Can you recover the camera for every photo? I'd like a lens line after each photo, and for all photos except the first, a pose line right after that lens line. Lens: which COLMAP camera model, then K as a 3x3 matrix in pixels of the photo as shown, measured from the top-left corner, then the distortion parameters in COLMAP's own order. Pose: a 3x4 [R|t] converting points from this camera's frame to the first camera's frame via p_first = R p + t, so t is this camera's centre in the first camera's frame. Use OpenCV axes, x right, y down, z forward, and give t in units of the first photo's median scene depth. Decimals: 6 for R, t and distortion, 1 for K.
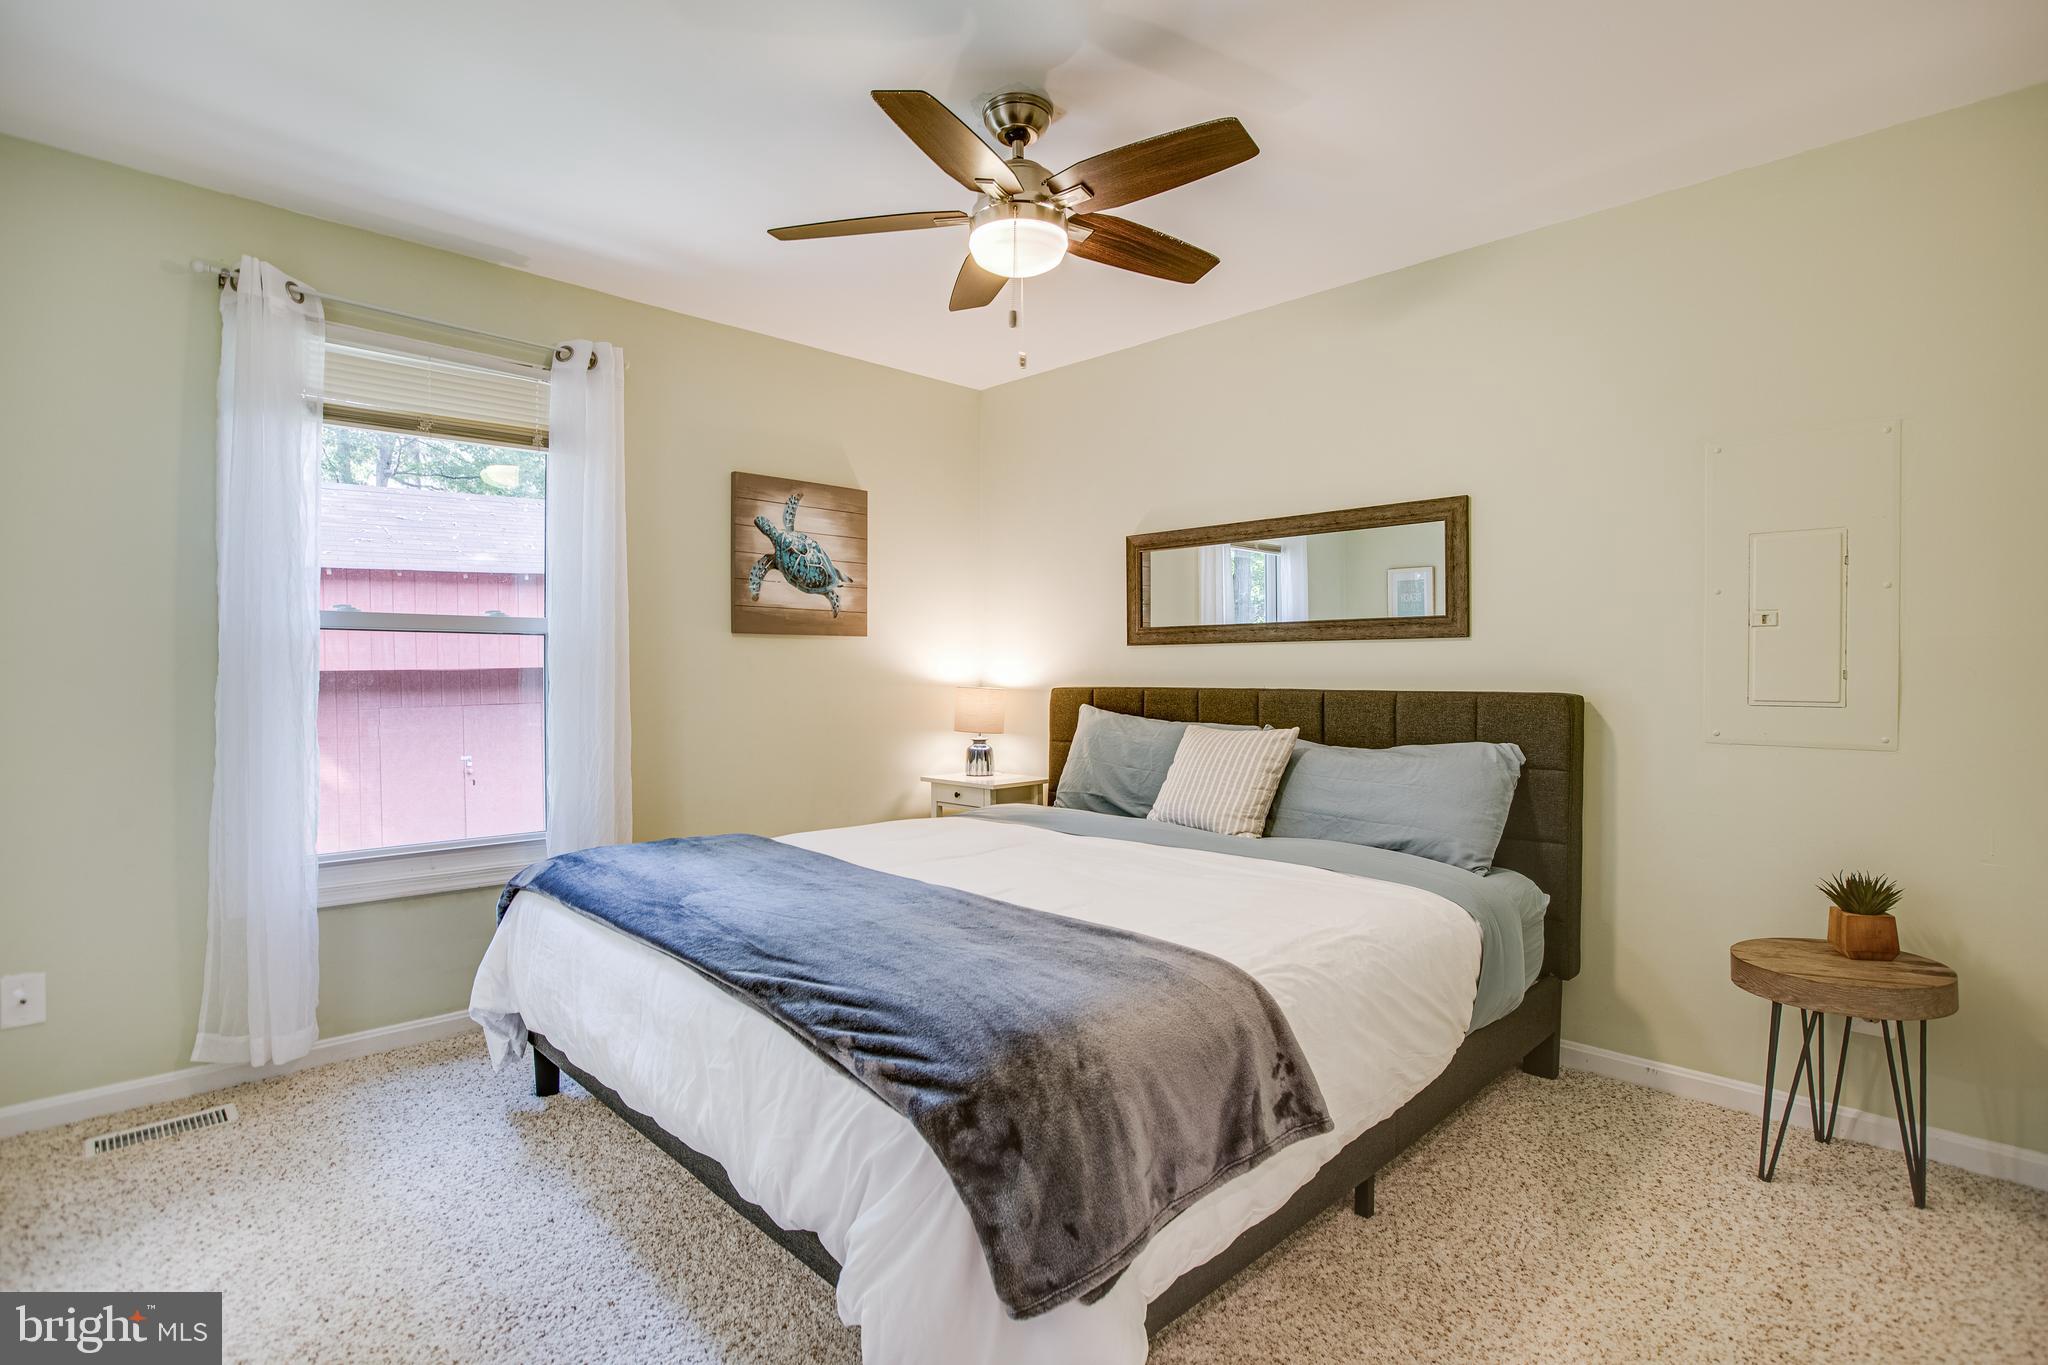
lens RADIAL K [[1039.5, 0, 1030.7], [0, 1039.5, 681.1], [0, 0, 1]] dist [0.000745, 0.024367]
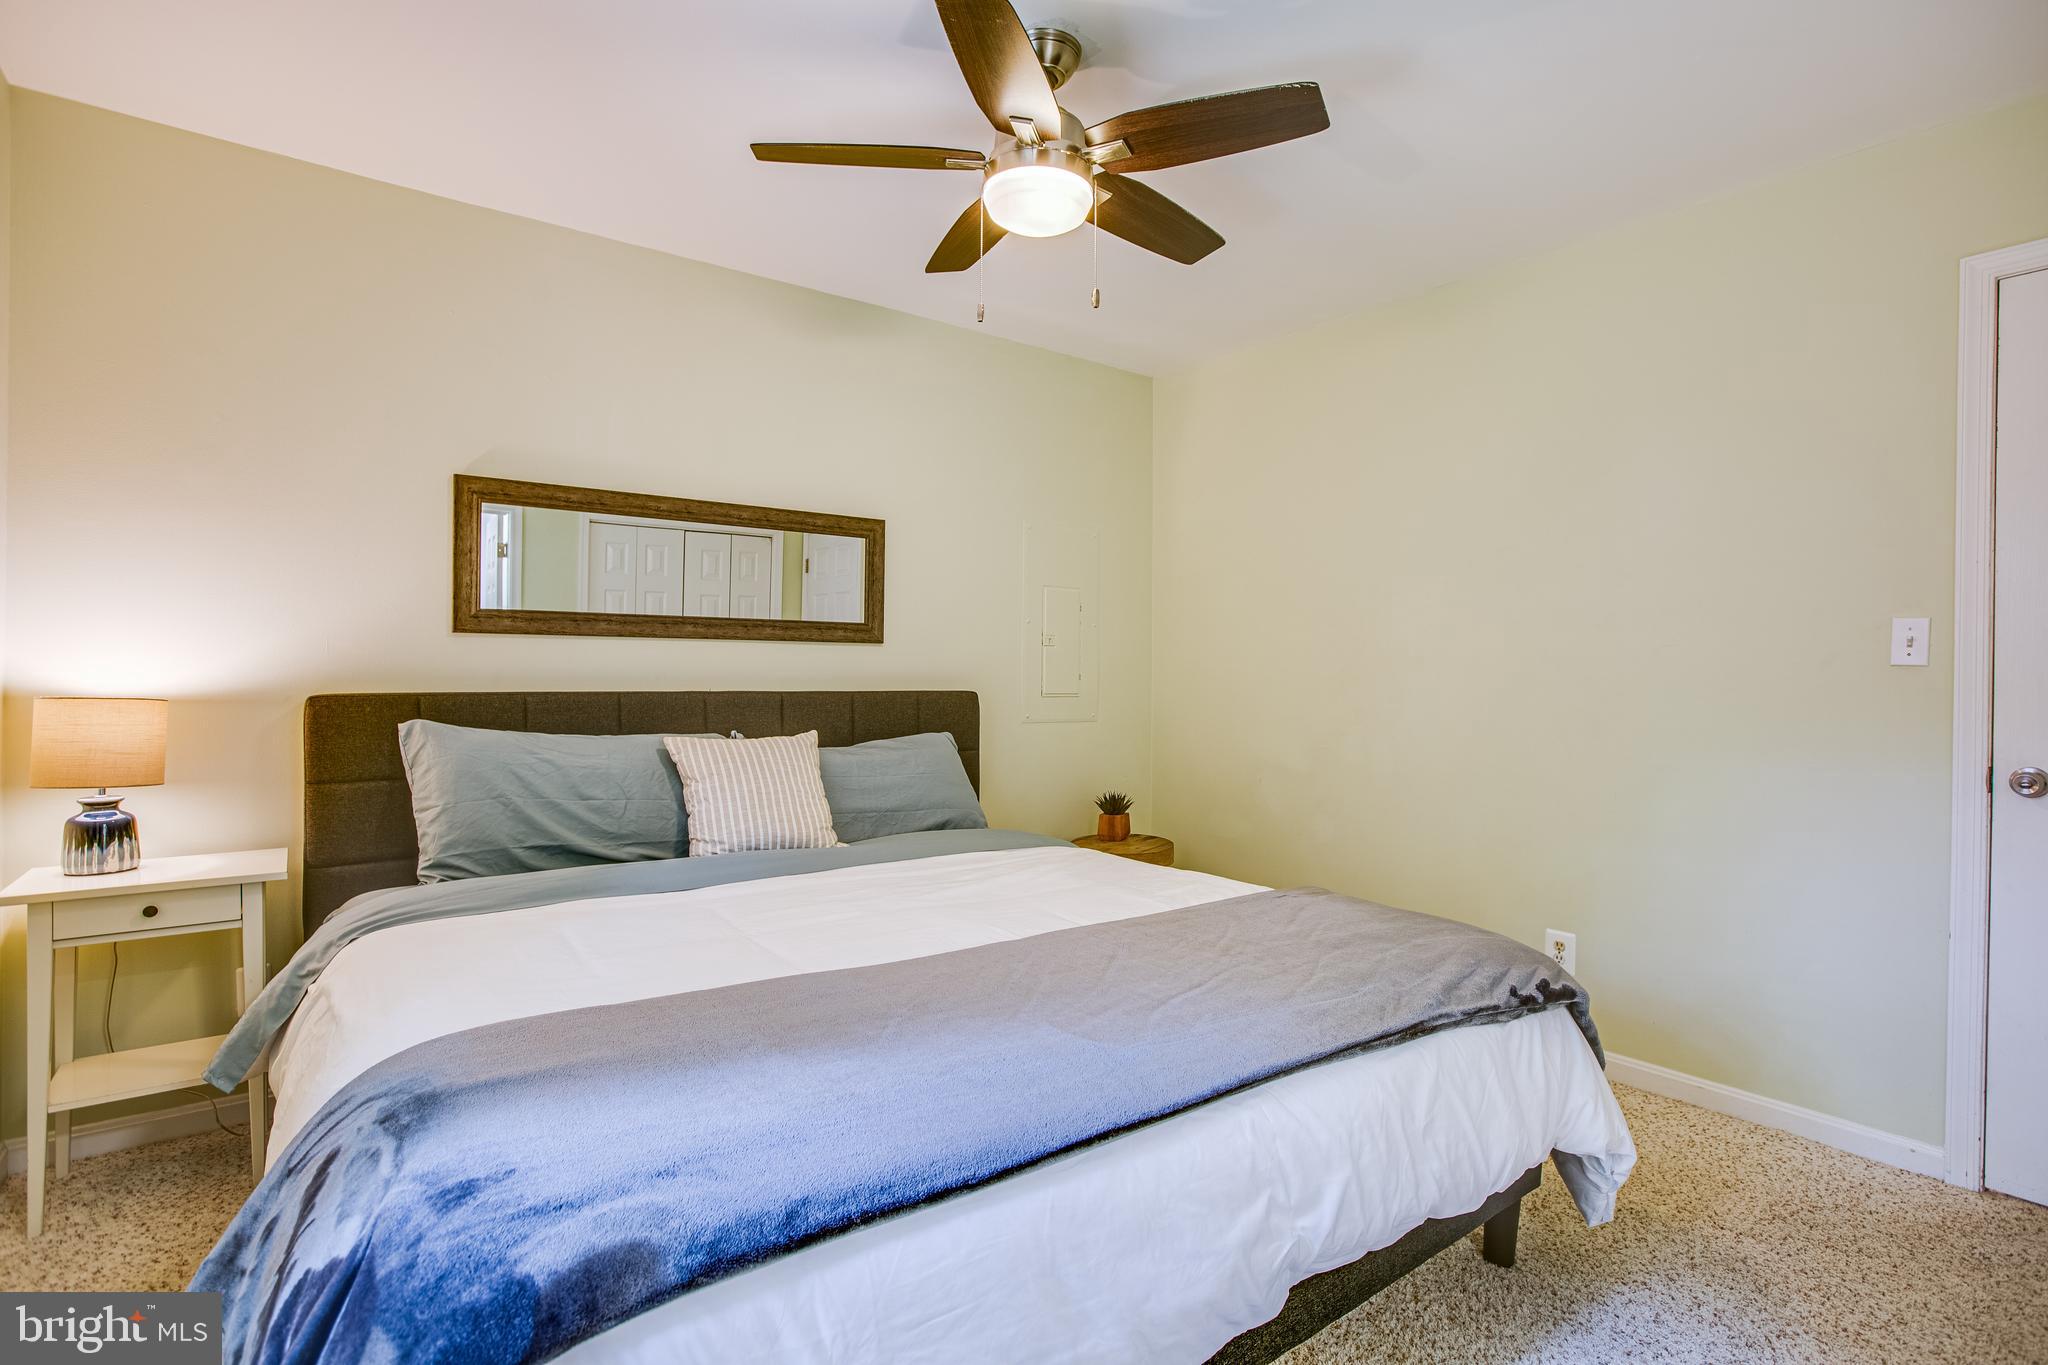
lens RADIAL K [[1039.5, 0, 1030.7], [0, 1039.5, 681.1], [0, 0, 1]] dist [0.000745, 0.024367]
pose [[0.138838, -0.004281, 0.990306, -0.667279], [0.000963, 0.999991, 0.004188, -0.005235], [-0.990315, 0.000373, 0.138841, 0.651945]]
